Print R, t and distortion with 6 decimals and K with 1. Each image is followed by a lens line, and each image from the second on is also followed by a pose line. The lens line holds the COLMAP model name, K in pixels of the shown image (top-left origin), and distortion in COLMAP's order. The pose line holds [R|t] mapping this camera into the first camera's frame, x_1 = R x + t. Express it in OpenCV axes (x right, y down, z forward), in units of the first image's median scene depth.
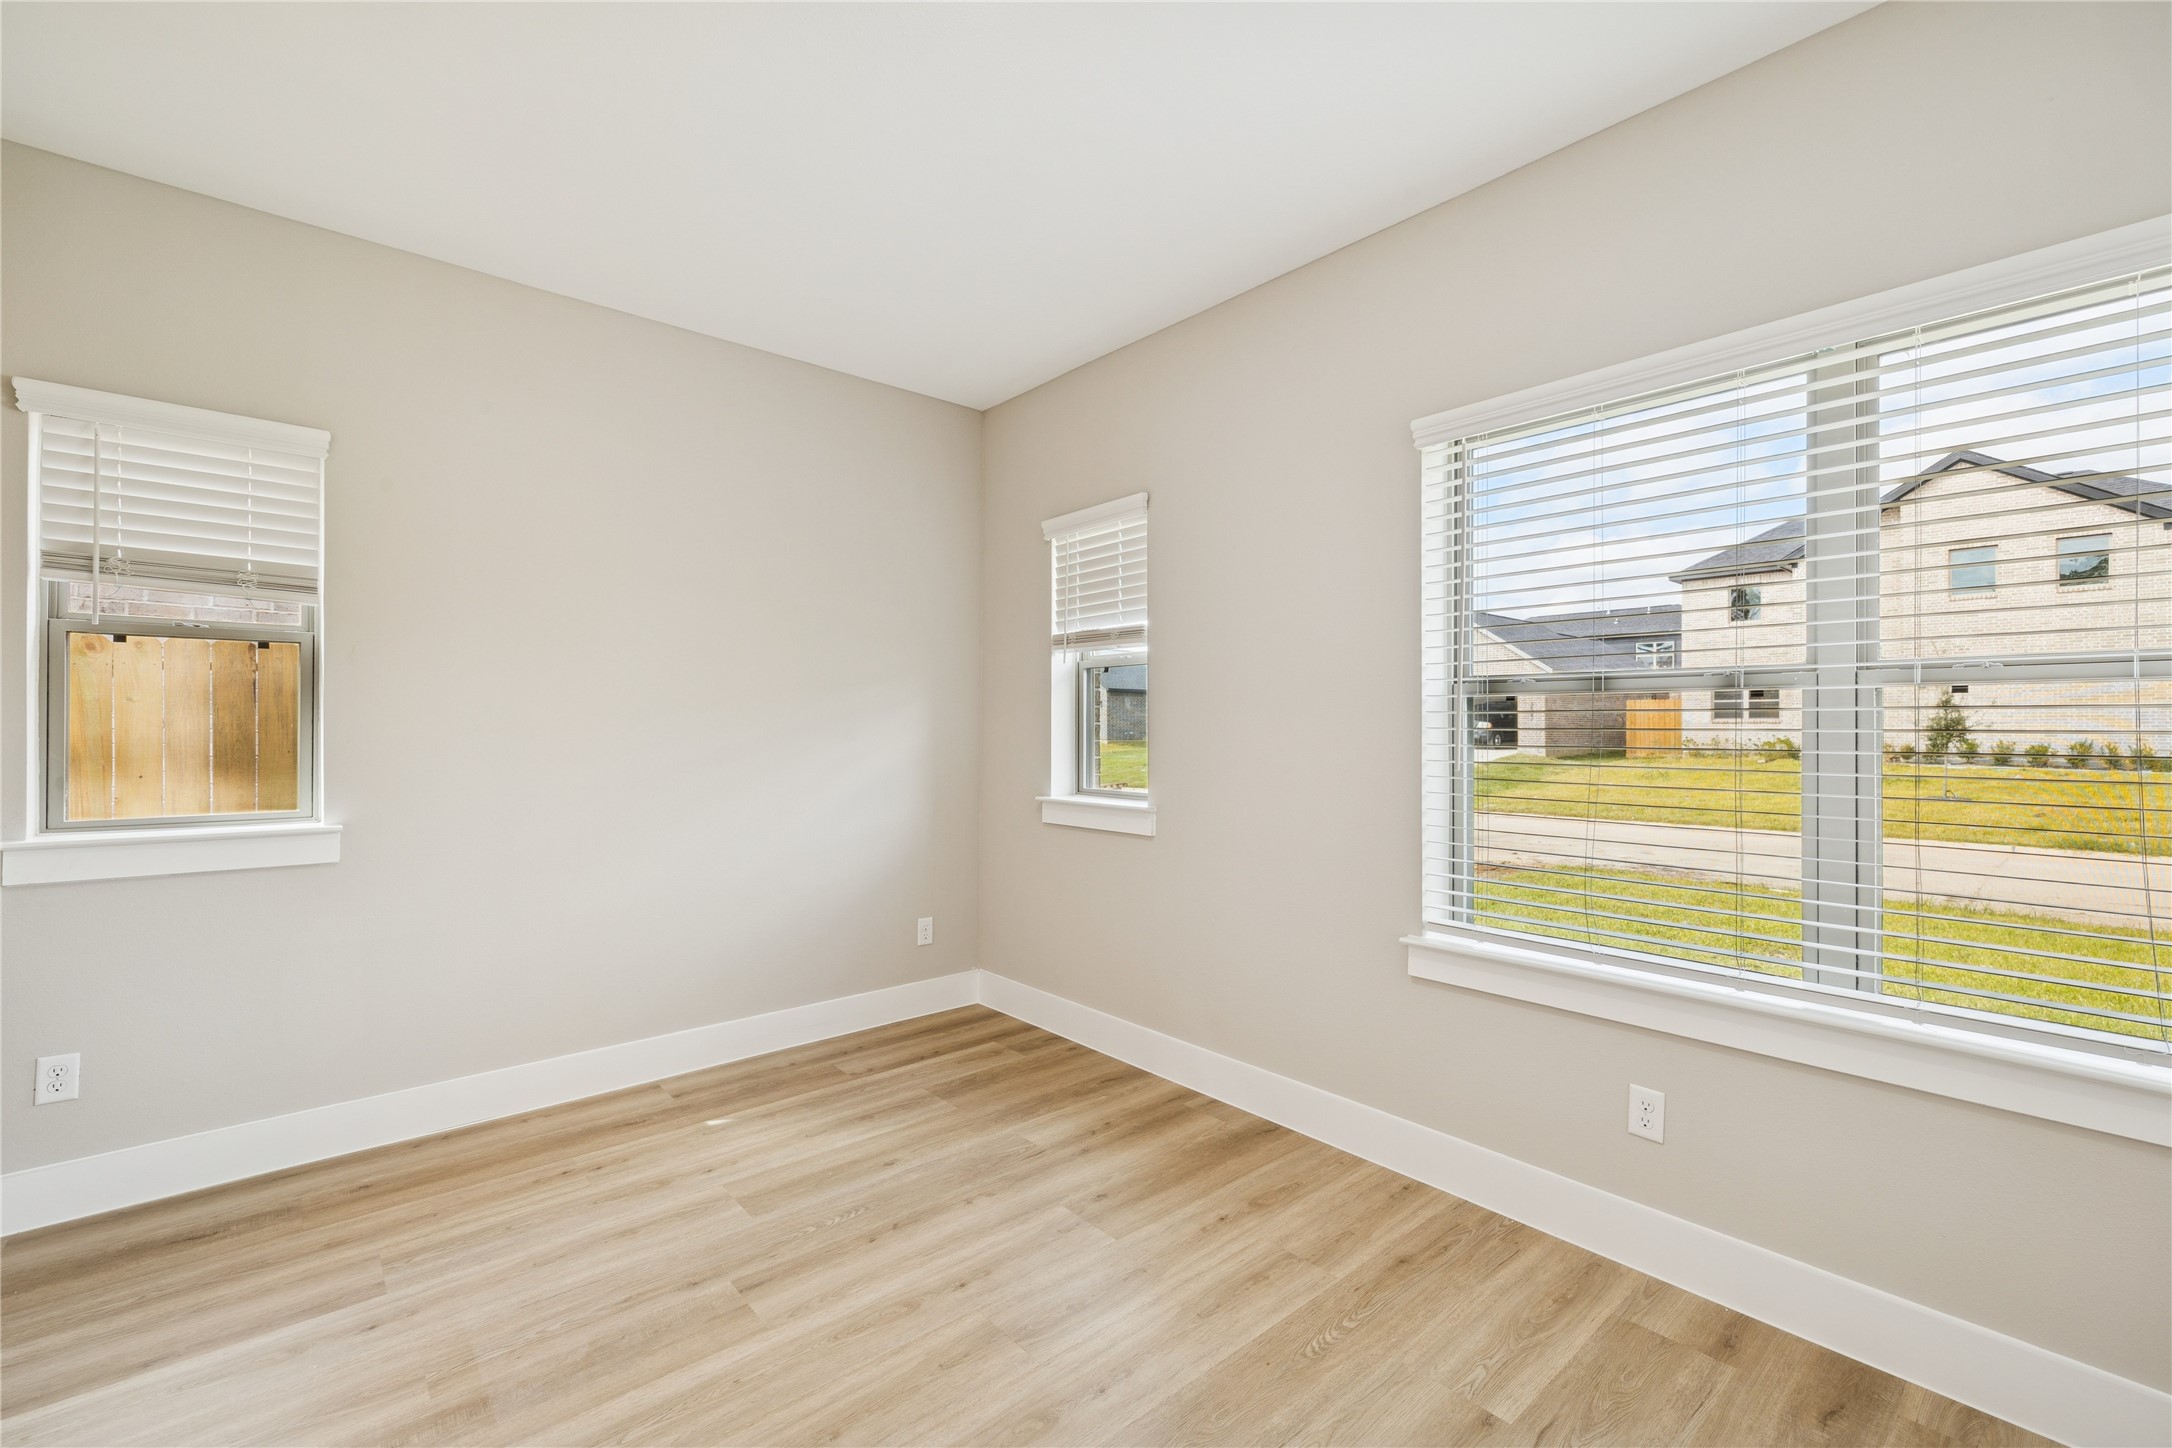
lens RADIAL K [[912.8, 0, 1081.0], [0, 912.8, 713.3], [0, 0, 1]] dist [0.000266, -0.000101]
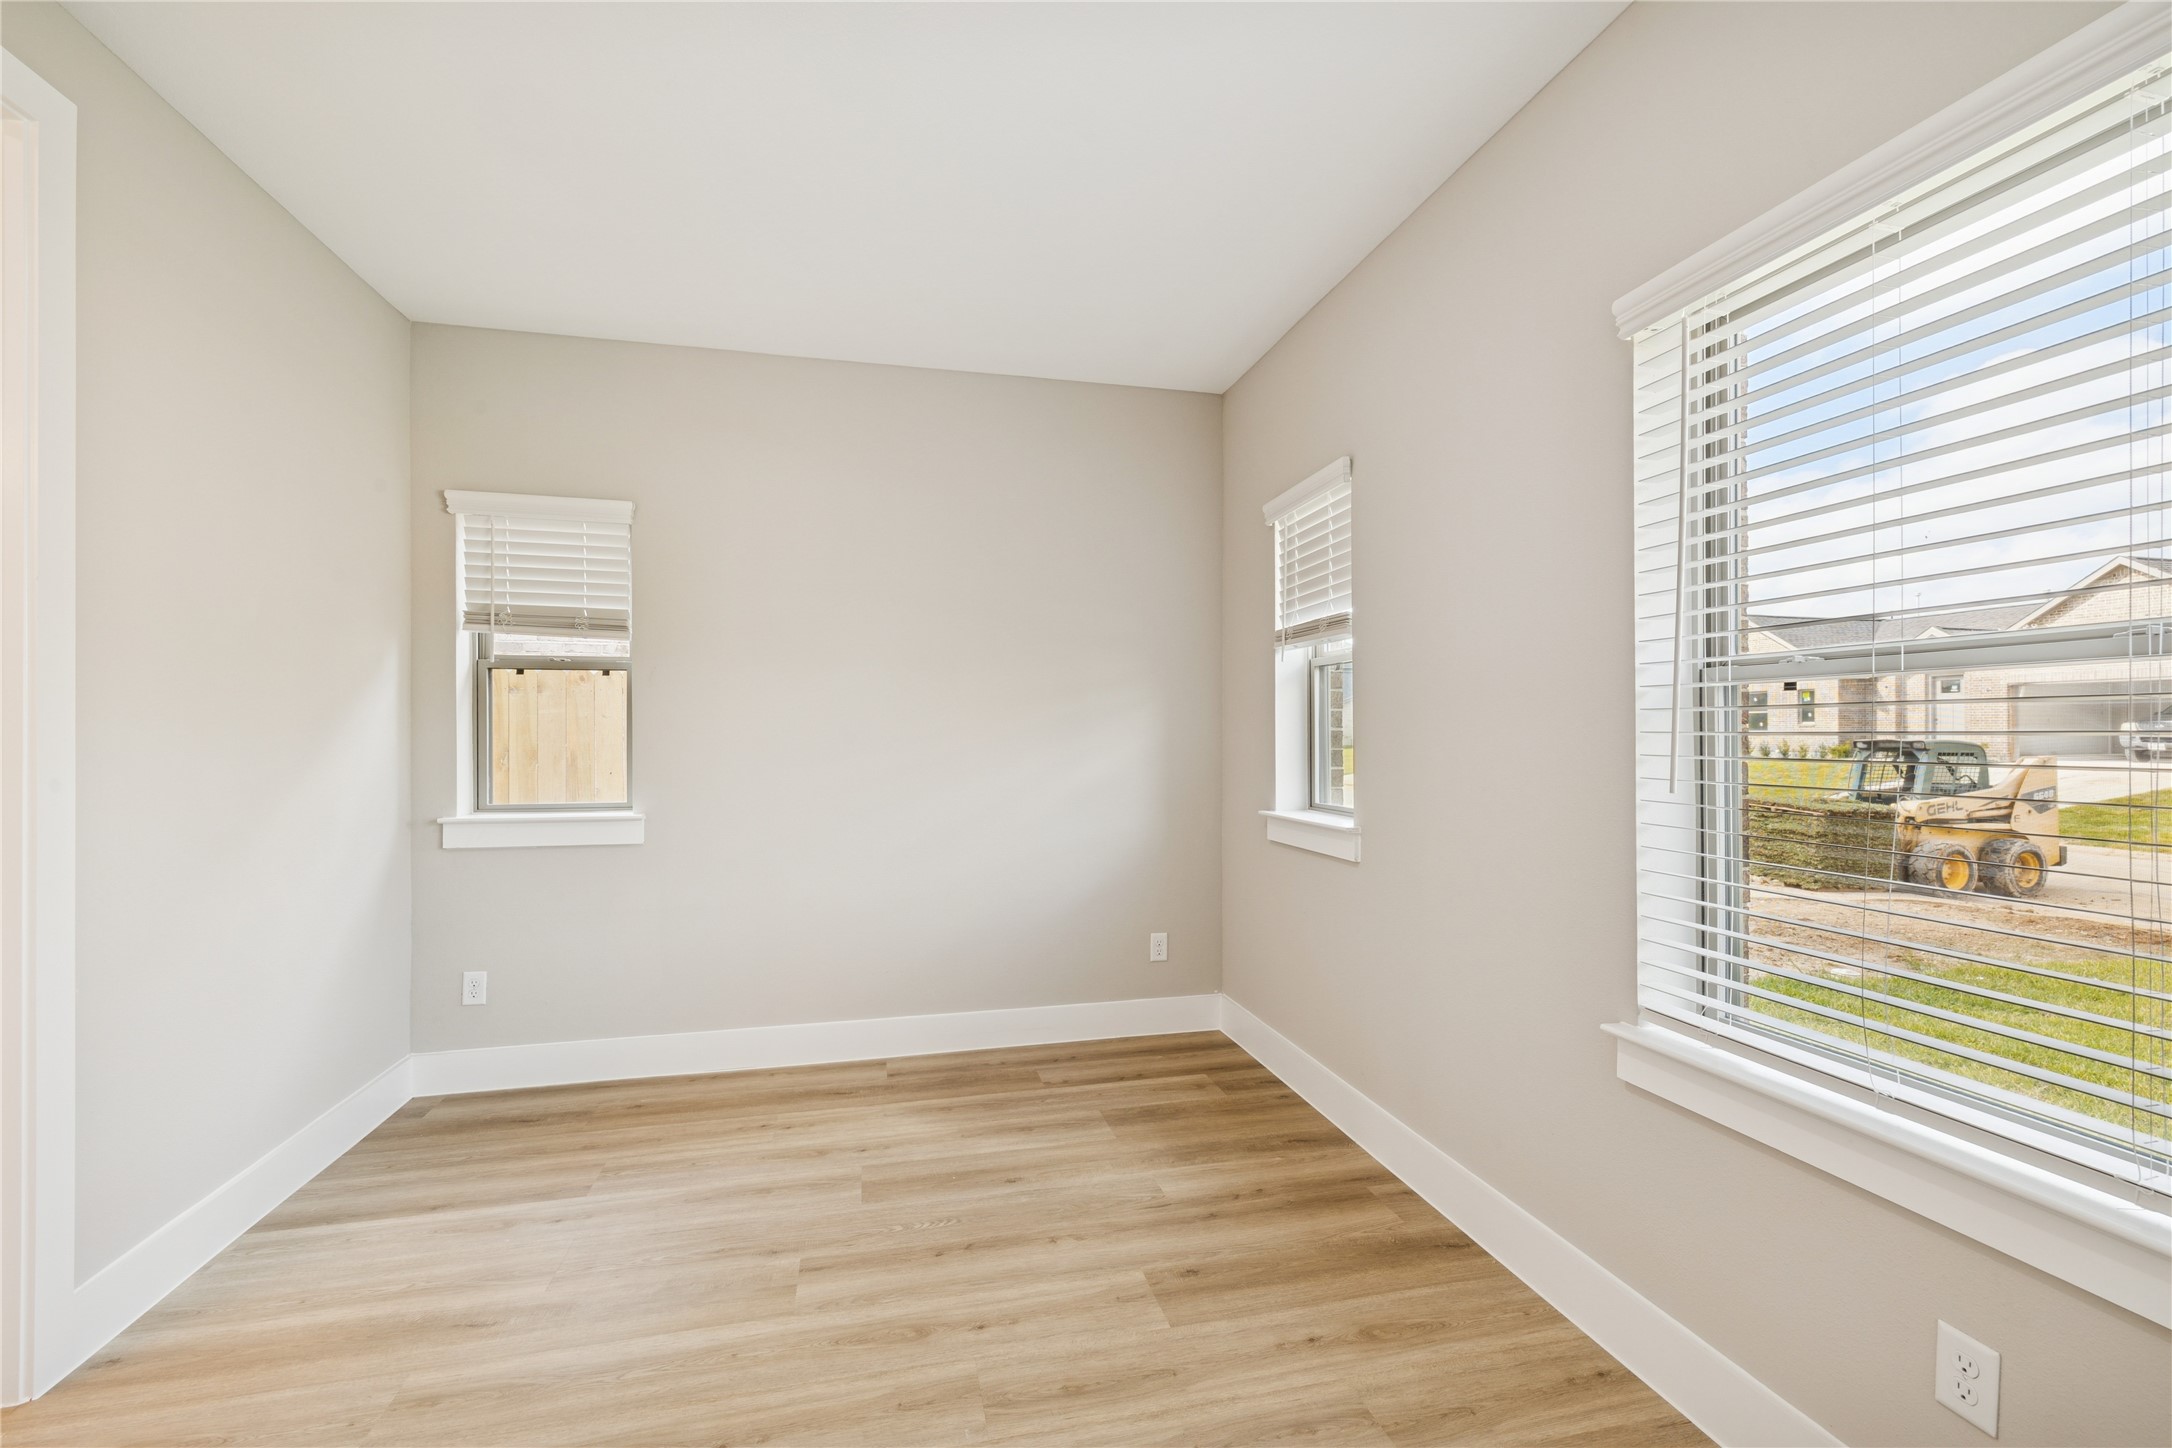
lens RADIAL K [[919.6, 0, 1086.0], [0, 919.6, 724.0], [0, 0, 1]] dist [-0.000022, 0.000030]
pose [[0.885658, -0.009496, -0.464242, 0.315531], [0.011529, 0.999932, 0.001540, 0.003314], [0.464196, -0.006717, 0.885707, 0.164257]]
